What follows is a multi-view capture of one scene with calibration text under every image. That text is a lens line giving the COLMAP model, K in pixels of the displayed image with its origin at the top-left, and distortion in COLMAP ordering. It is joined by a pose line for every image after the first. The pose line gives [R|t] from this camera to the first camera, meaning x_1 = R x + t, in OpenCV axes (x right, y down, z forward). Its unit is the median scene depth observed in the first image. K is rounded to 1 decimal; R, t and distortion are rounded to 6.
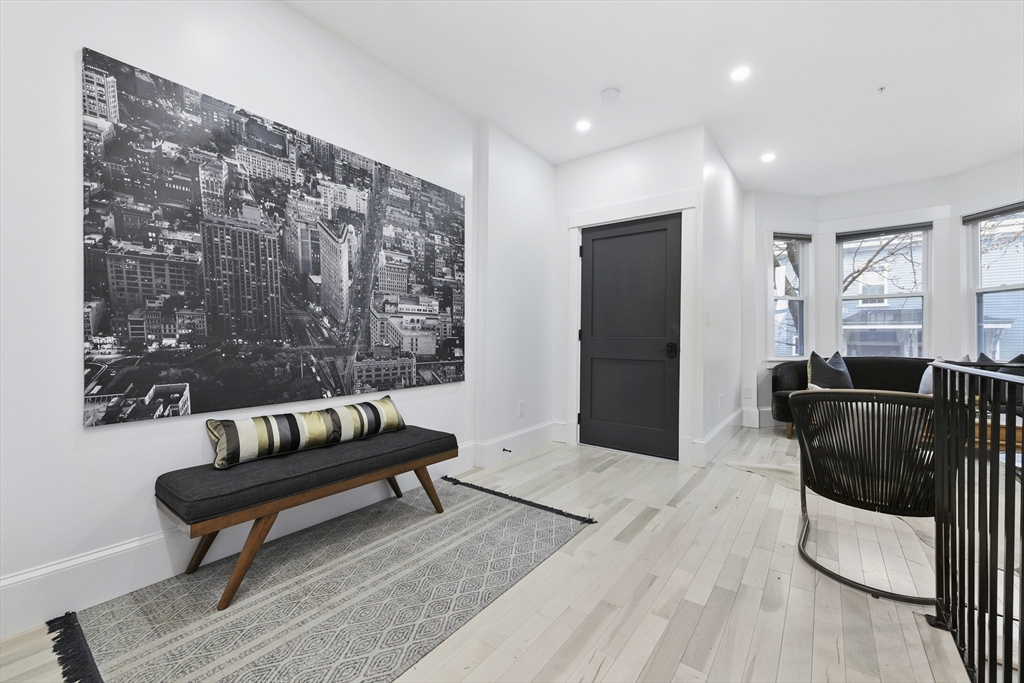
lens RADIAL K [[411.8, 0, 517.7], [0, 411.8, 337.6], [0, 0, 1]] dist [-0.000978, -0.001471]
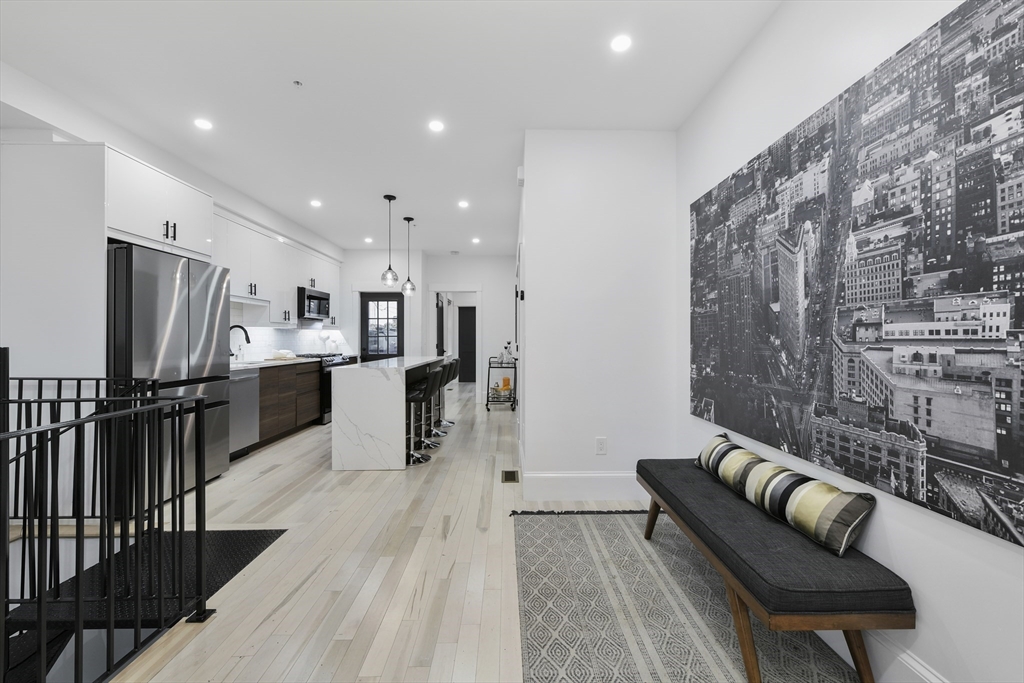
lens RADIAL K [[411.8, 0, 514.6], [0, 411.8, 339.3], [0, 0, 1]] dist [-0.000978, -0.001471]
pose [[-0.790168, -0.008659, -0.612830, 0.411338], [-0.009036, 0.999956, -0.002478, -0.061447], [0.612824, 0.003580, -0.790211, 1.207412]]
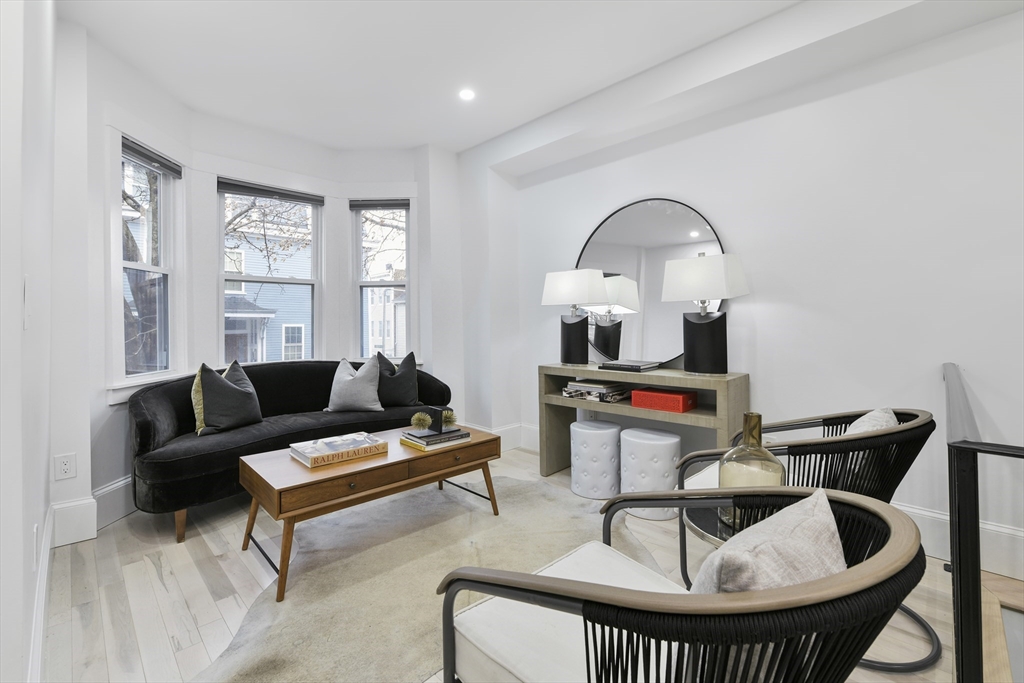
lens RADIAL K [[448.2, 0, 525.0], [0, 448.2, 320.6], [0, 0, 1]] dist [0.000190, 0.000011]
pose [[0.125700, 0.001966, 0.992066, 0.250031], [0.005595, 0.999981, -0.002690, -0.038738], [-0.992053, 0.005889, 0.125687, 0.819032]]
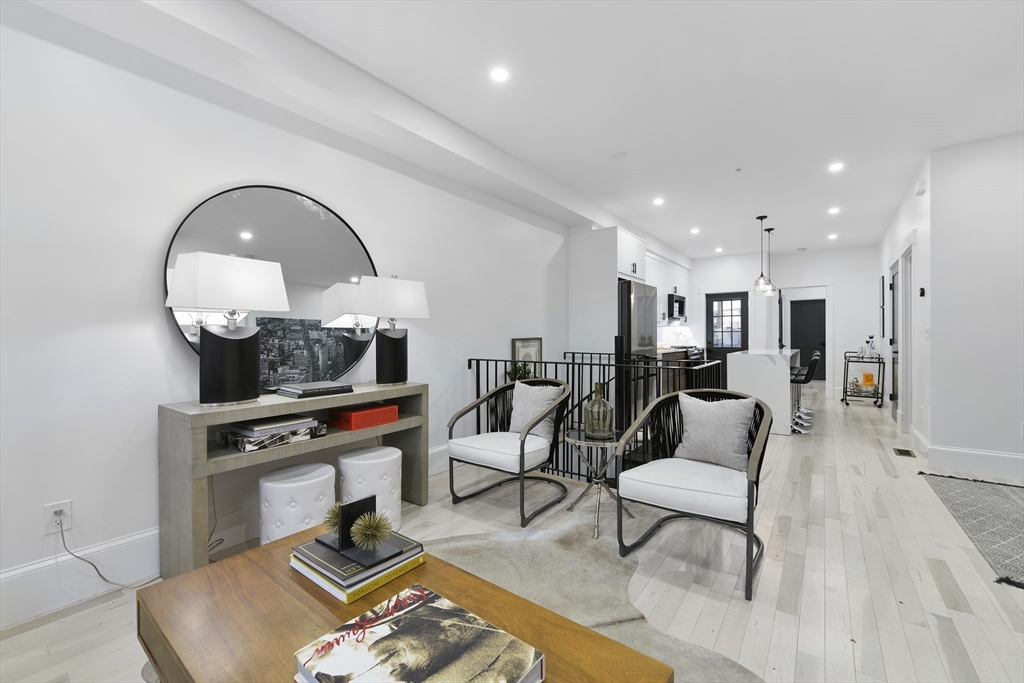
lens RADIAL K [[411.8, 0, 516.0], [0, 411.8, 346.1], [0, 0, 1]] dist [-0.000978, -0.001471]
pose [[-0.999980, -0.006133, 0.001469, 1.093076], [-0.006088, 0.999558, 0.029083, -0.048137], [-0.001646, 0.029074, -0.999576, 1.695883]]
